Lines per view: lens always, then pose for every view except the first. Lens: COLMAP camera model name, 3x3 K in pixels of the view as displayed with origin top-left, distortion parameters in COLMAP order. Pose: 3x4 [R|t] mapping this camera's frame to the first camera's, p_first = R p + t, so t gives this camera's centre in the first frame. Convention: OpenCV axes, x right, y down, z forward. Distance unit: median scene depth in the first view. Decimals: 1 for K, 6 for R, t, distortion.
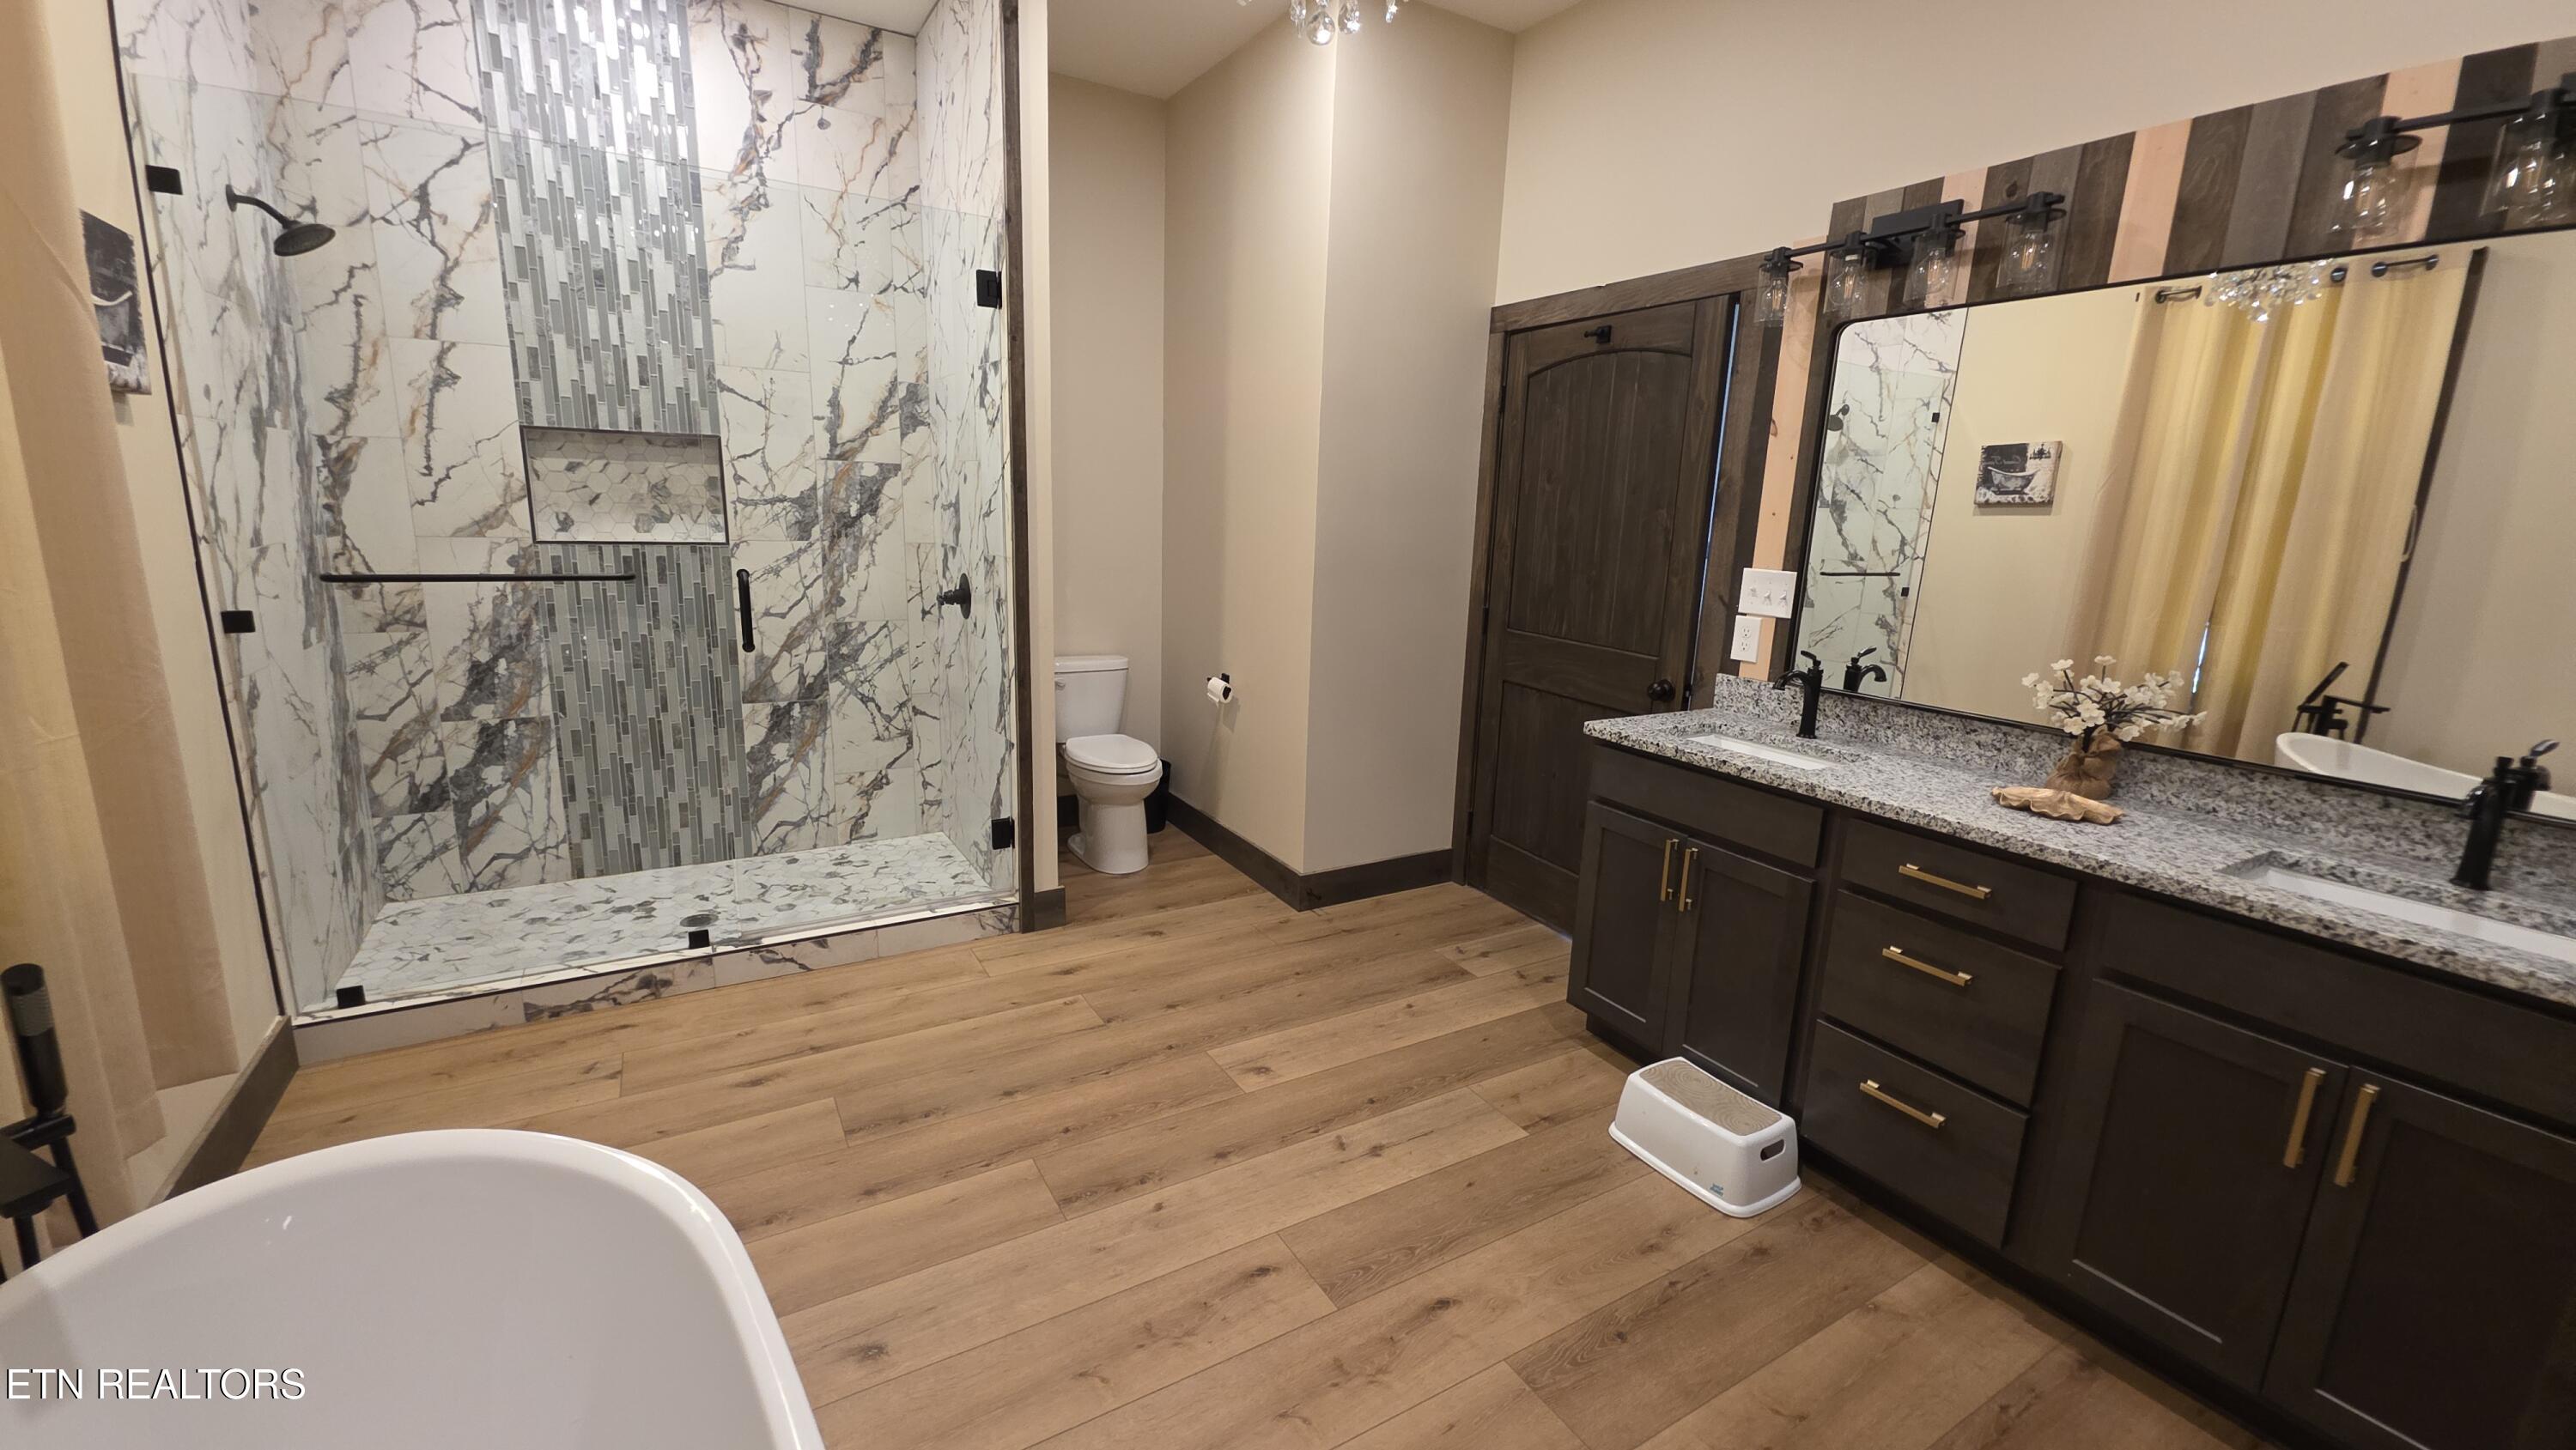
lens RADIAL K [[1034.5, 0, 1284.1], [0, 1034.5, 713.4], [0, 0, 1]] dist [0.014869, -0.000175]
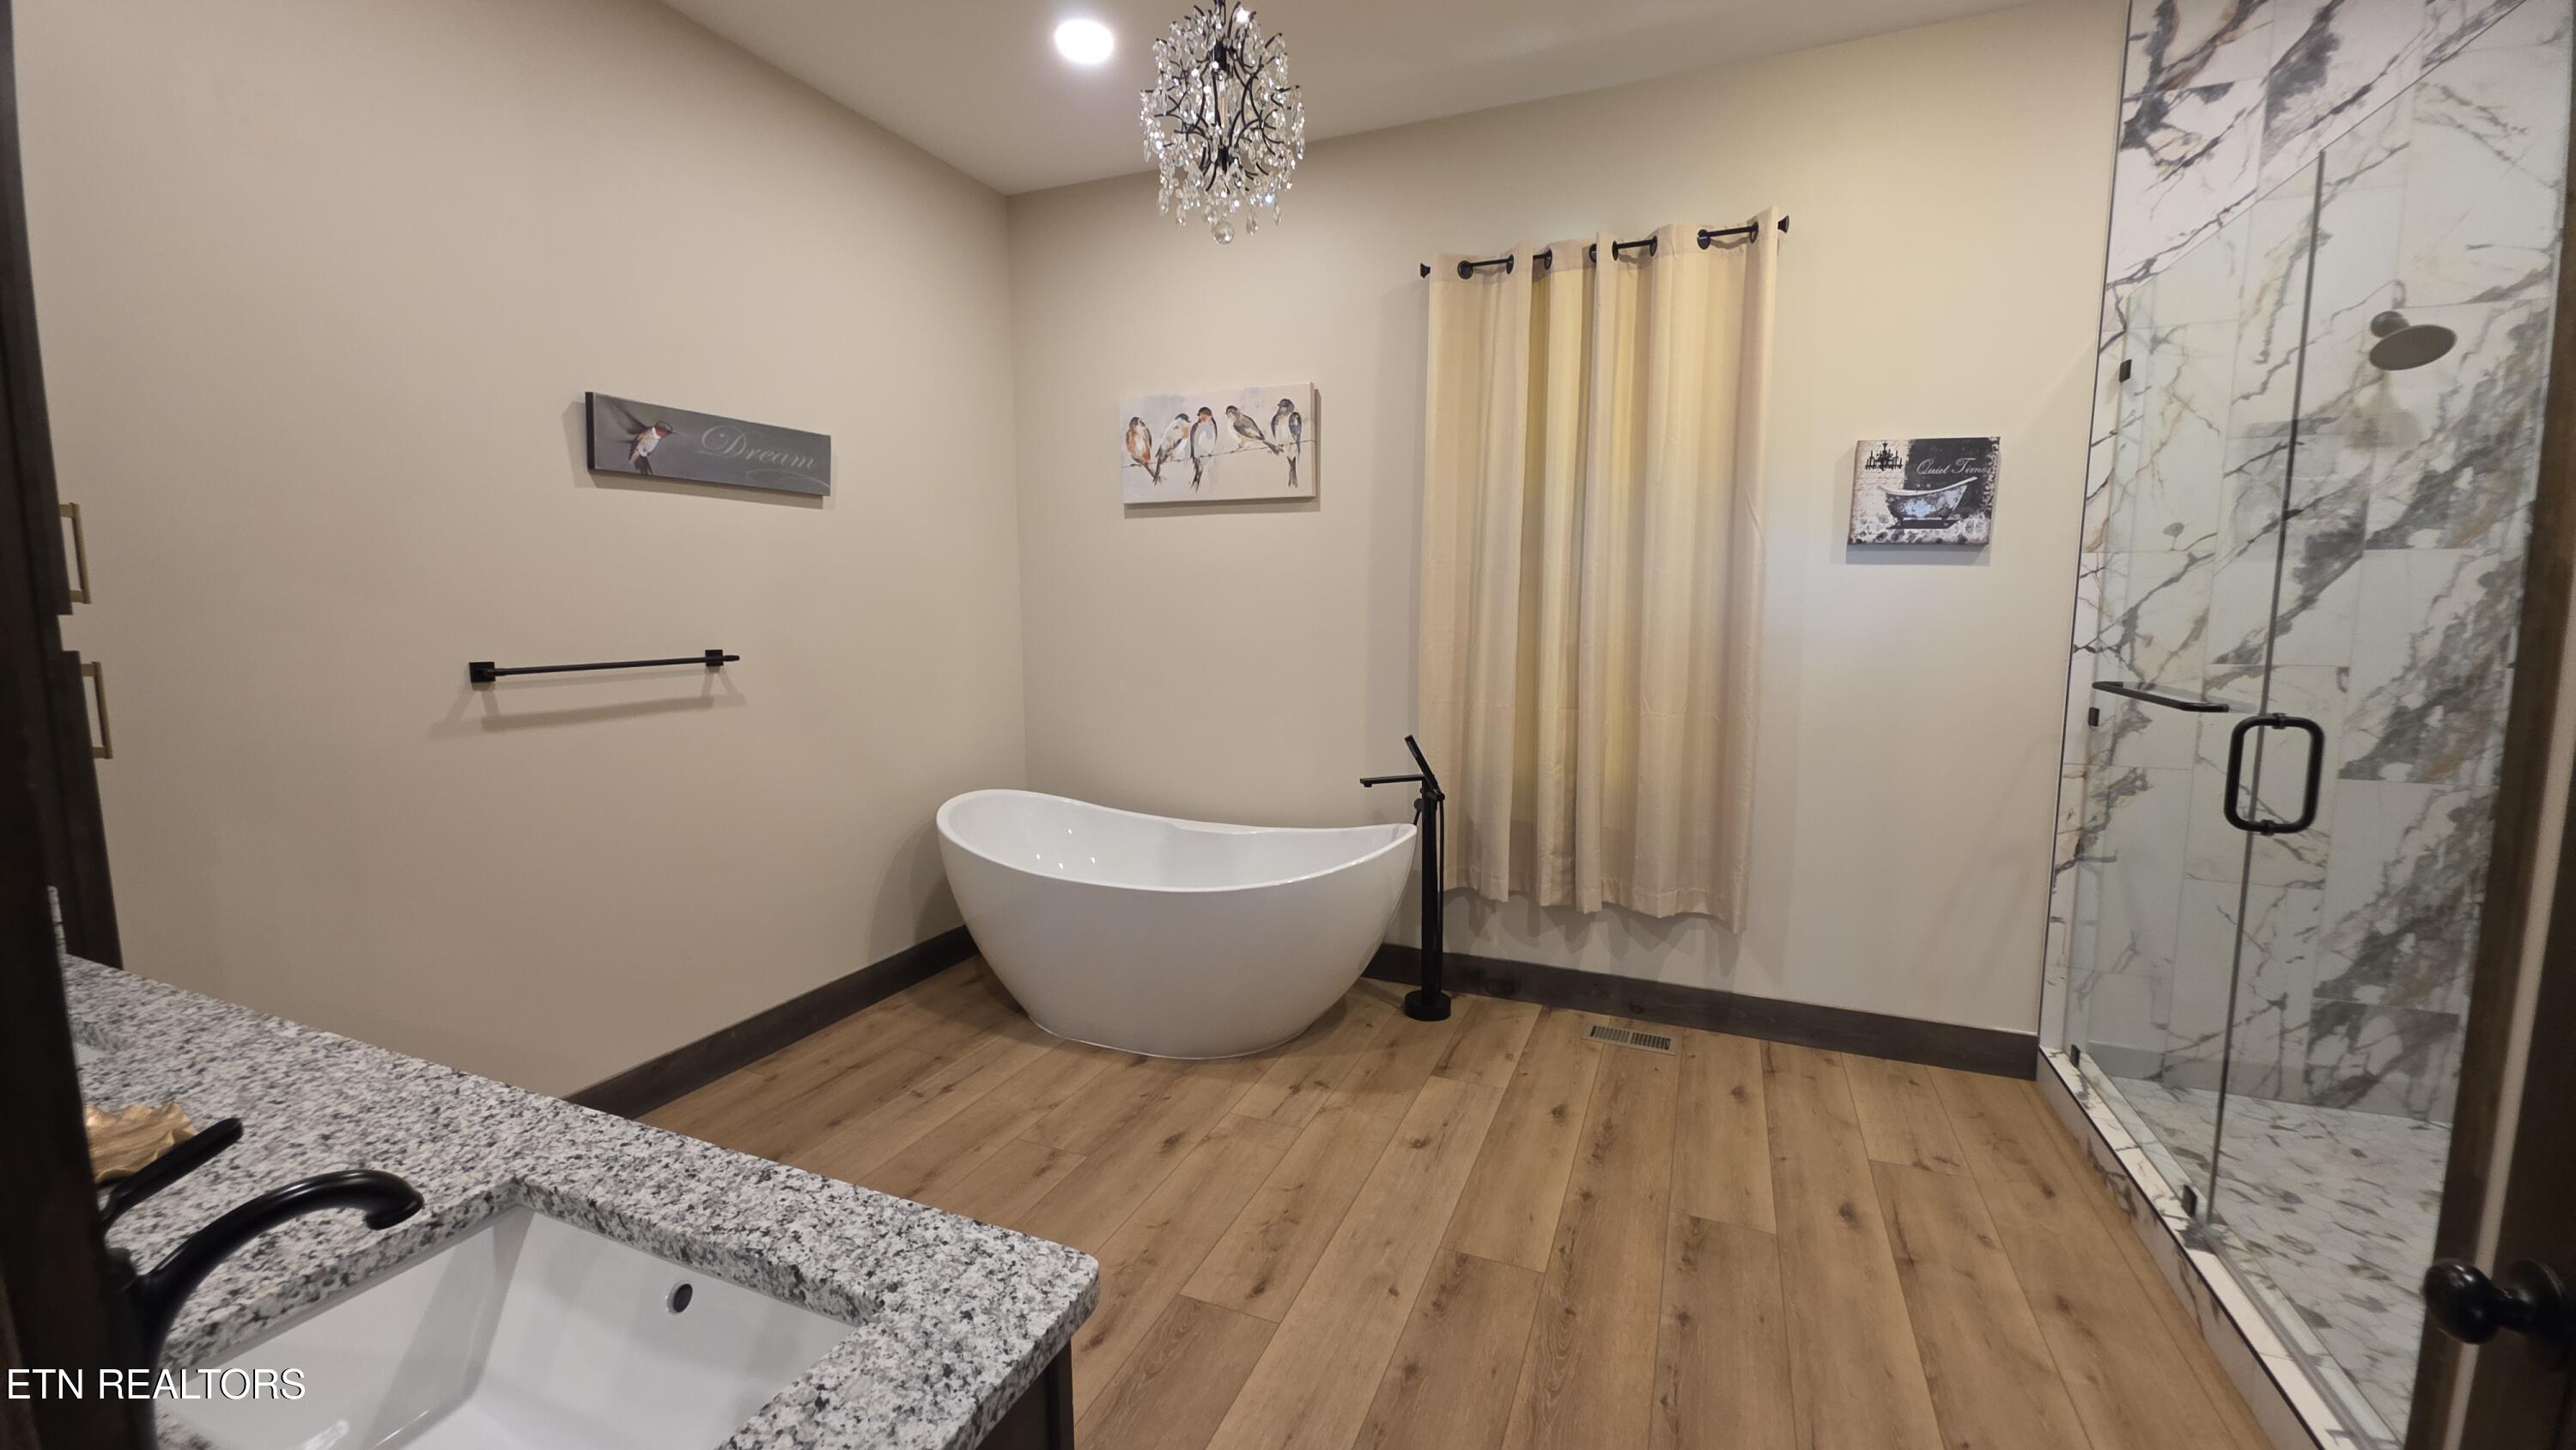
lens RADIAL K [[1034.5, 0, 1284.1], [0, 1034.5, 713.4], [0, 0, 1]] dist [0.014869, -0.000175]
pose [[-0.803142, 0.038000, -0.594575, 0.459488], [-0.145731, 0.955119, 0.257894, -0.254878], [0.577690, 0.293773, -0.761559, 1.316560]]
